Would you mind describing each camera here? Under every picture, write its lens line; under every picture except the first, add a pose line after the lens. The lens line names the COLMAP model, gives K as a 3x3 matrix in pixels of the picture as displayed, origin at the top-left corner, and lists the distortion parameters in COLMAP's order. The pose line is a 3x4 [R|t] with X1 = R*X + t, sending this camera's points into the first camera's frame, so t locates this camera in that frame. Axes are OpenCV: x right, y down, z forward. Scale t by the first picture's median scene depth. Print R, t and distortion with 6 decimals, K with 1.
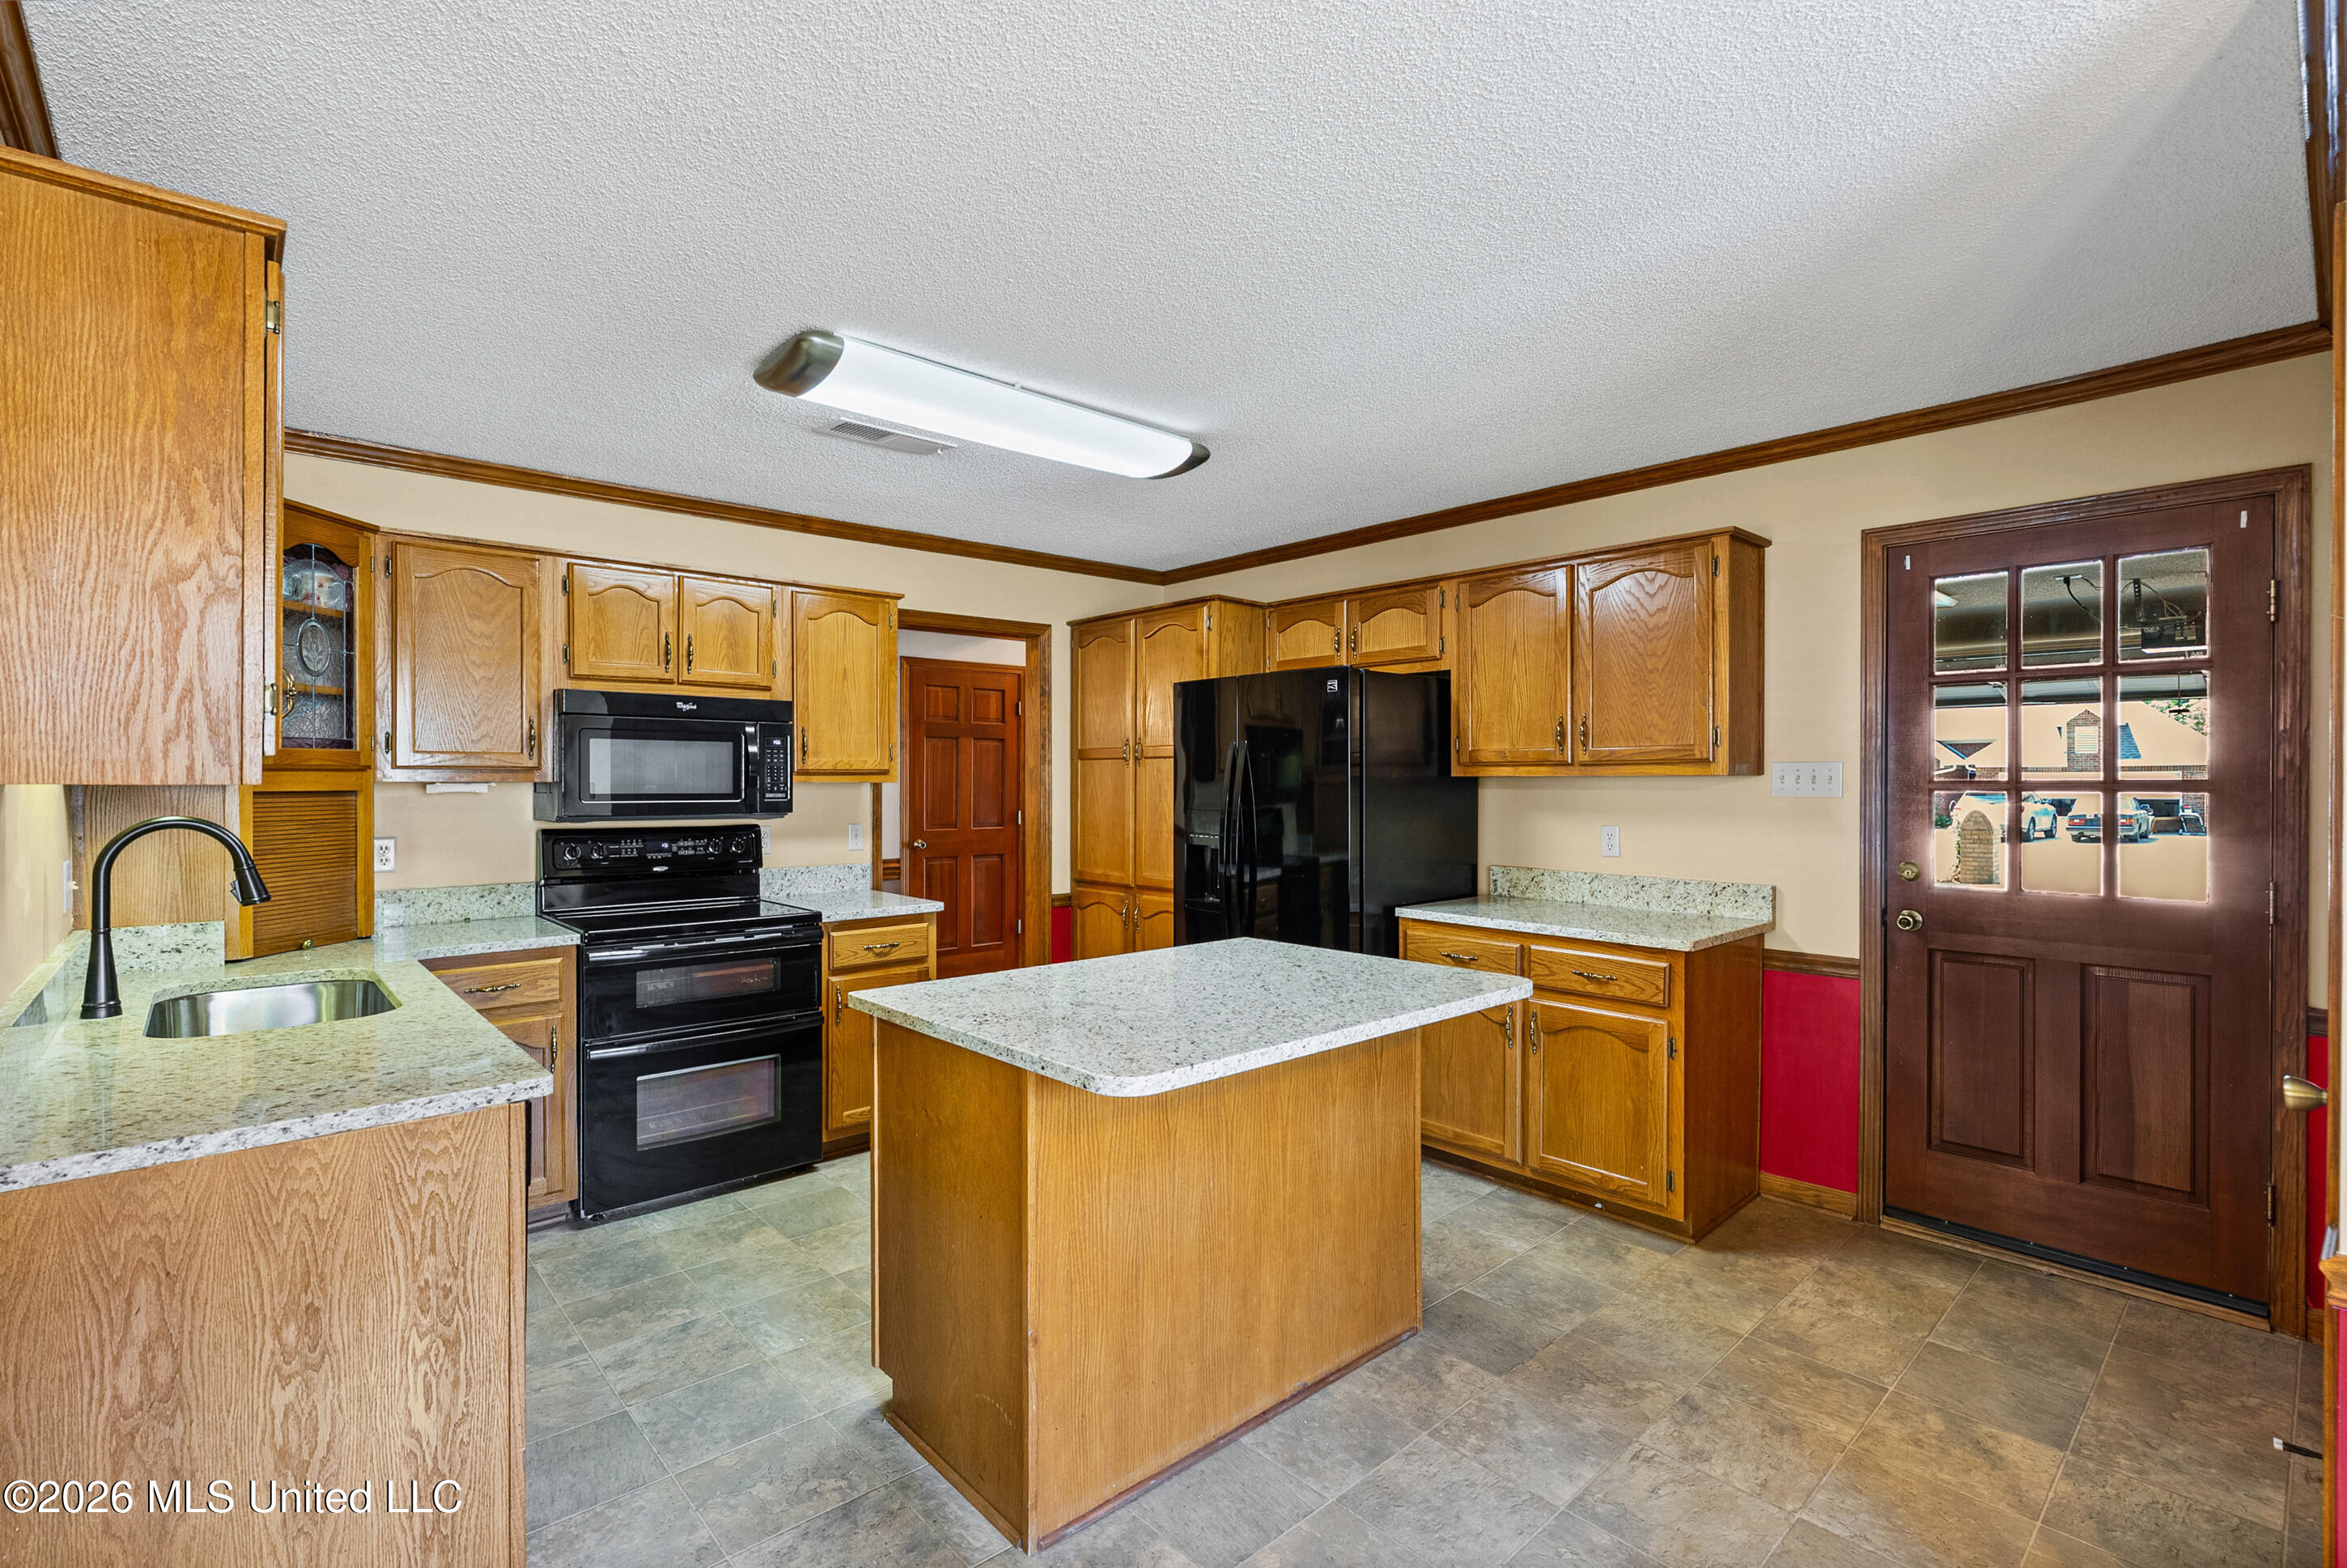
lens RADIAL K [[1066.0, 0, 1174.2], [0, 1066.0, 782.7], [0, 0, 1]] dist [-0.005185, 0.002215]
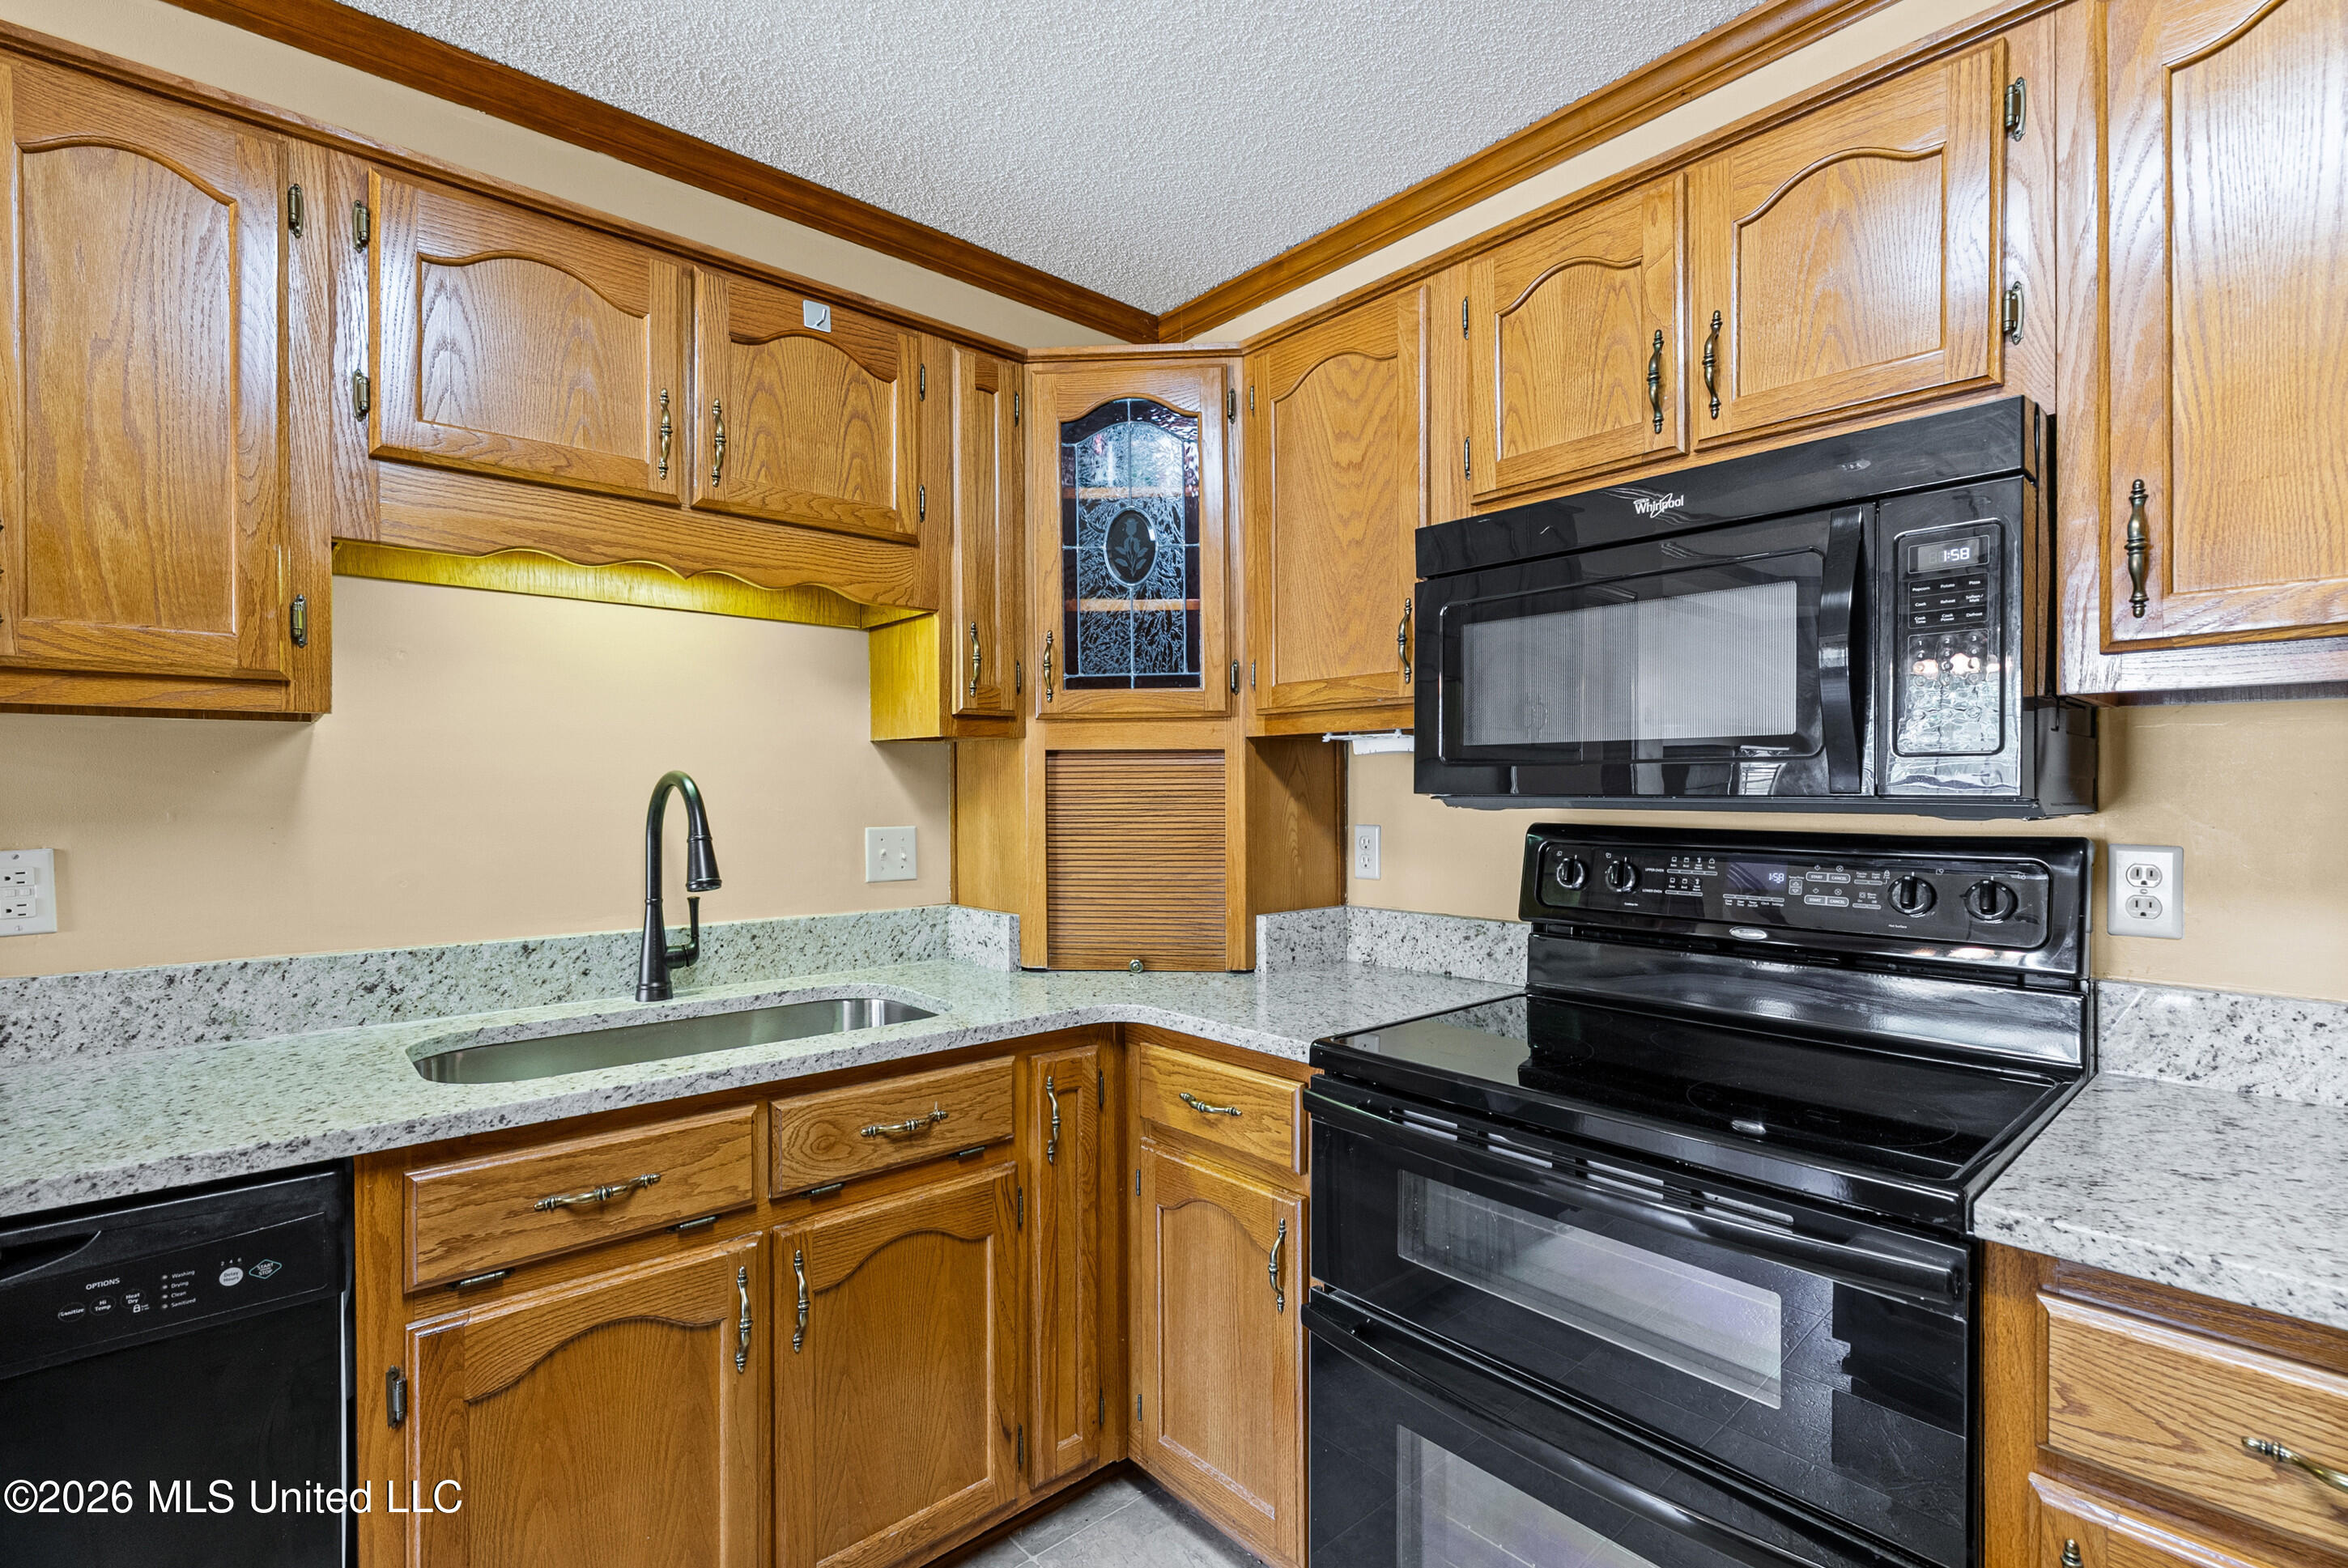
lens RADIAL K [[1066.5, 0, 1169.8], [0, 1066.5, 791.7], [0, 0, 1]] dist [-0.005185, 0.002215]
pose [[-0.018573, 0.002707, -0.999824, -0.096839], [0.000841, 0.999996, 0.002692, 0.032491], [0.999827, -0.000791, -0.018575, 0.990664]]
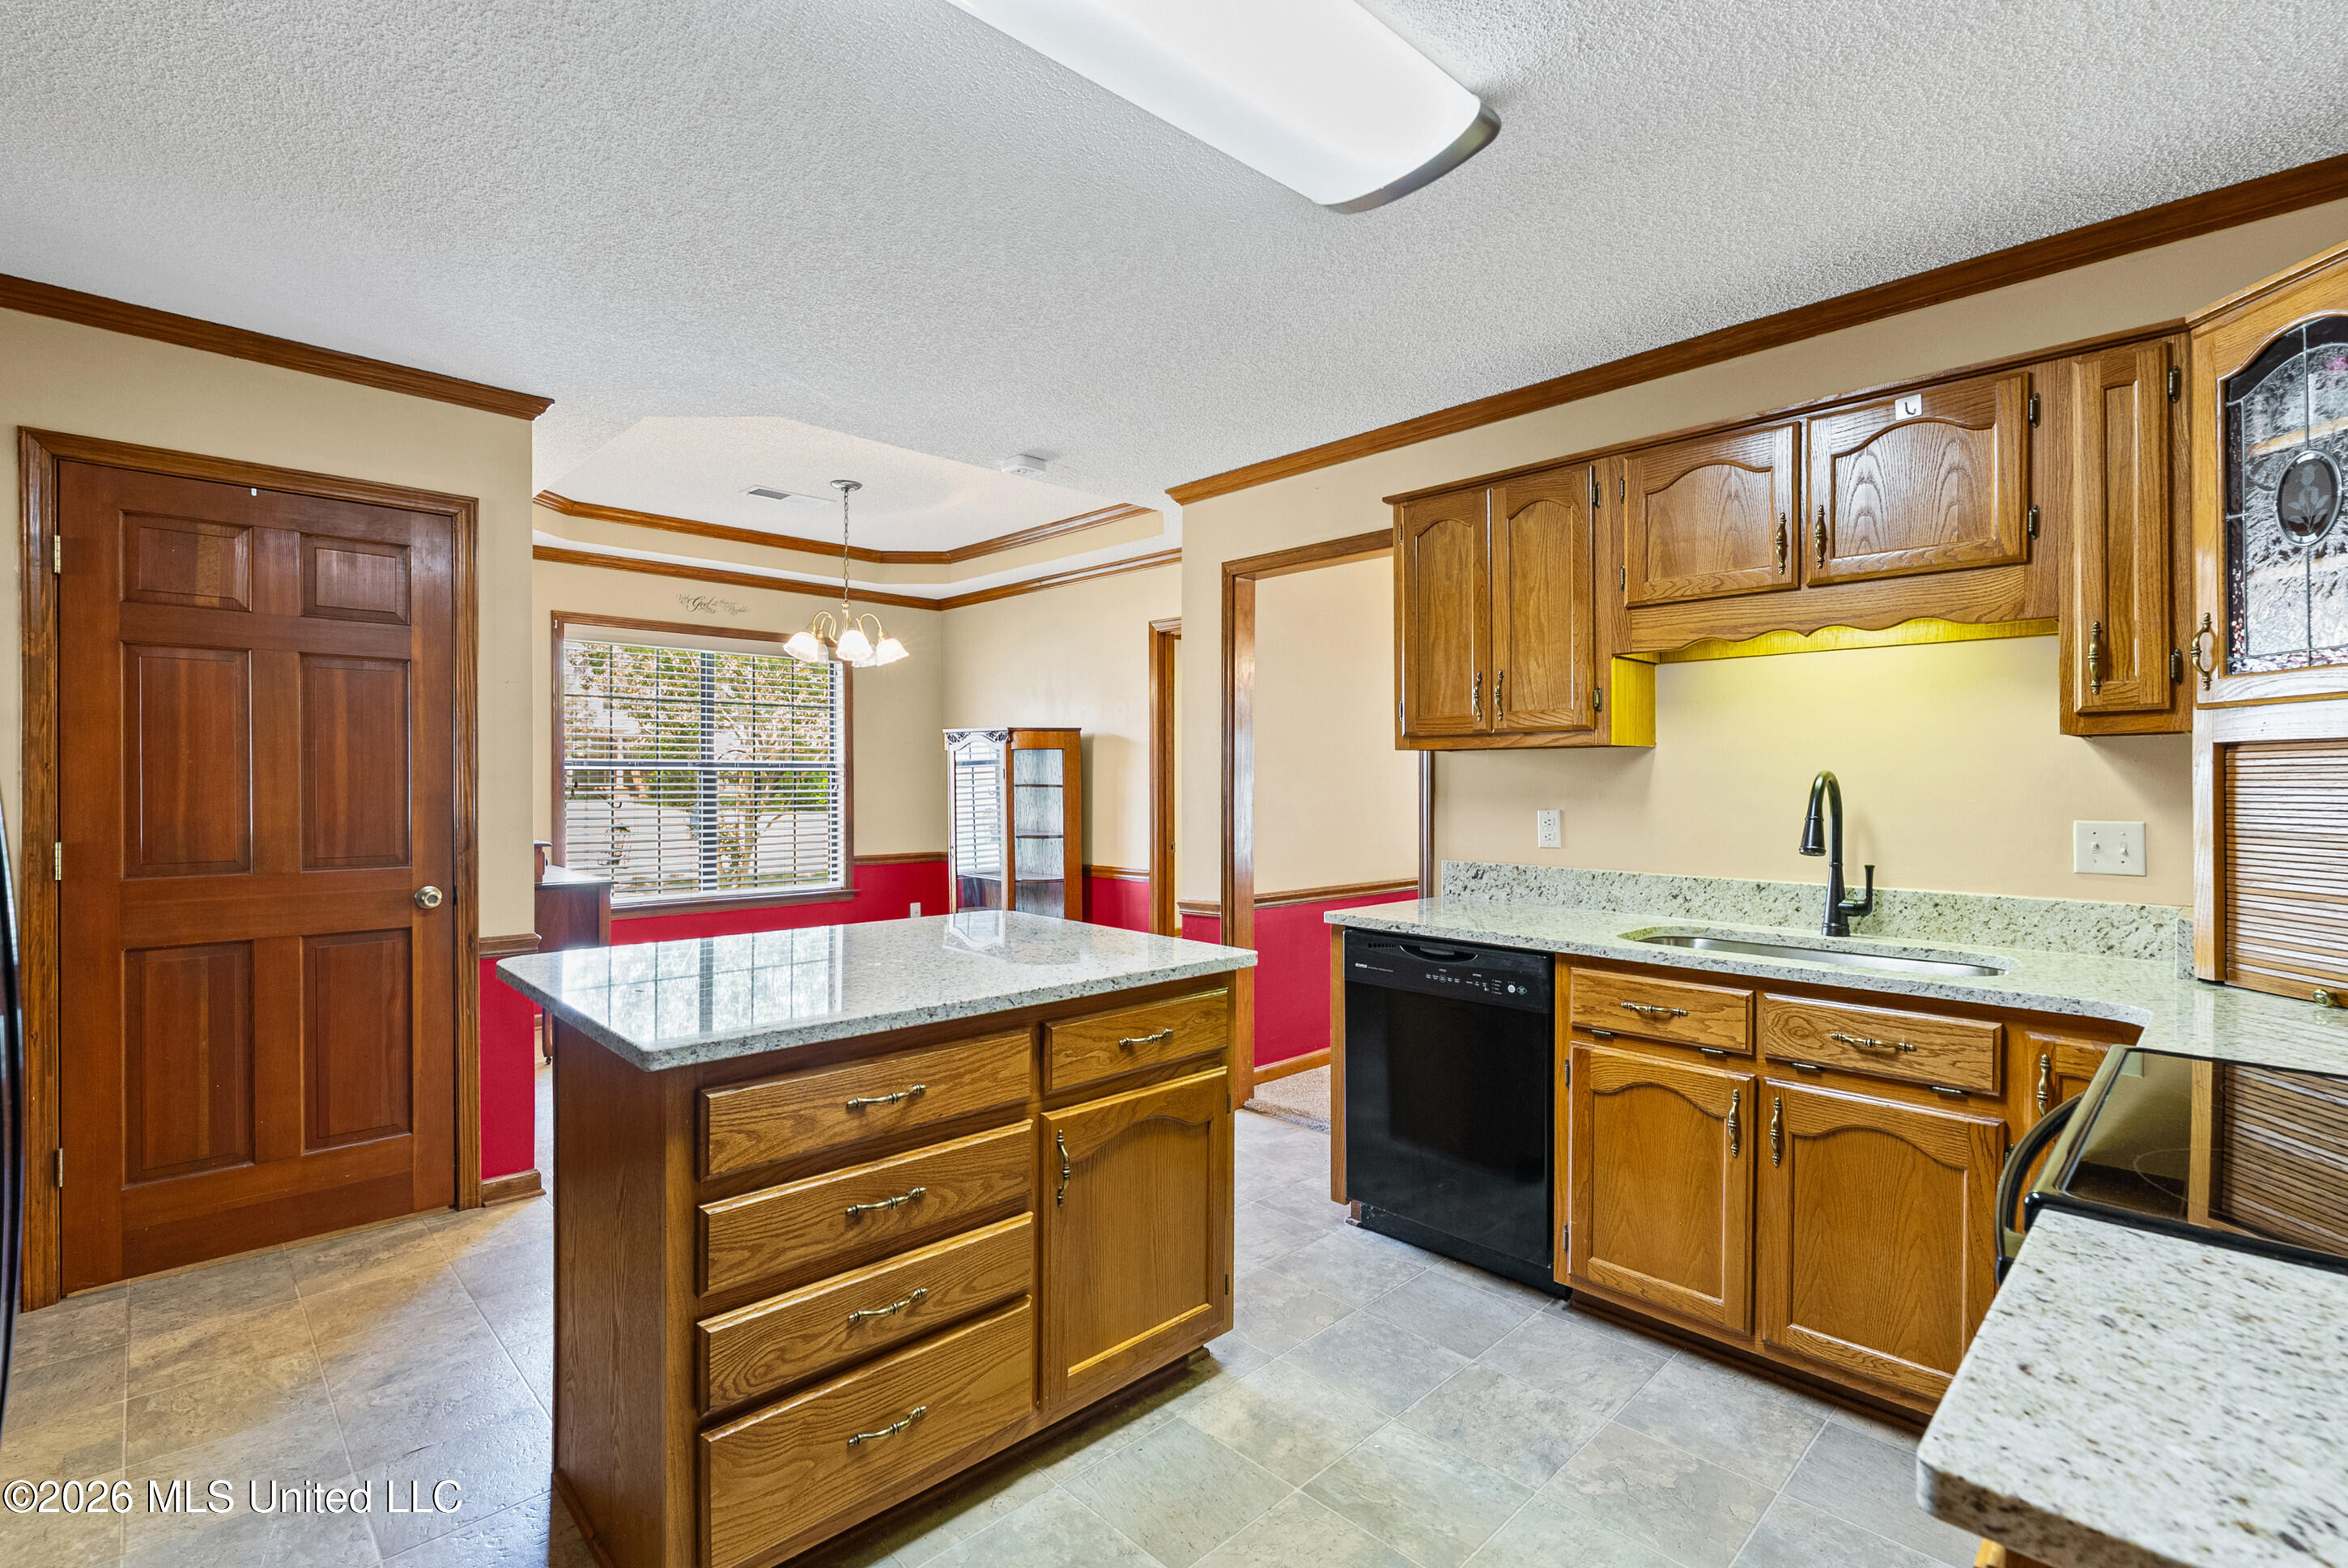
lens RADIAL K [[1066.5, 0, 1185.2], [0, 1066.5, 779.2], [0, 0, 1]] dist [-0.005185, 0.002215]
pose [[-0.999095, 0.000462, -0.042532, -0.149160], [0.000535, 0.999998, -0.001707, 0.030093], [0.042532, -0.001728, -0.999094, 1.490328]]
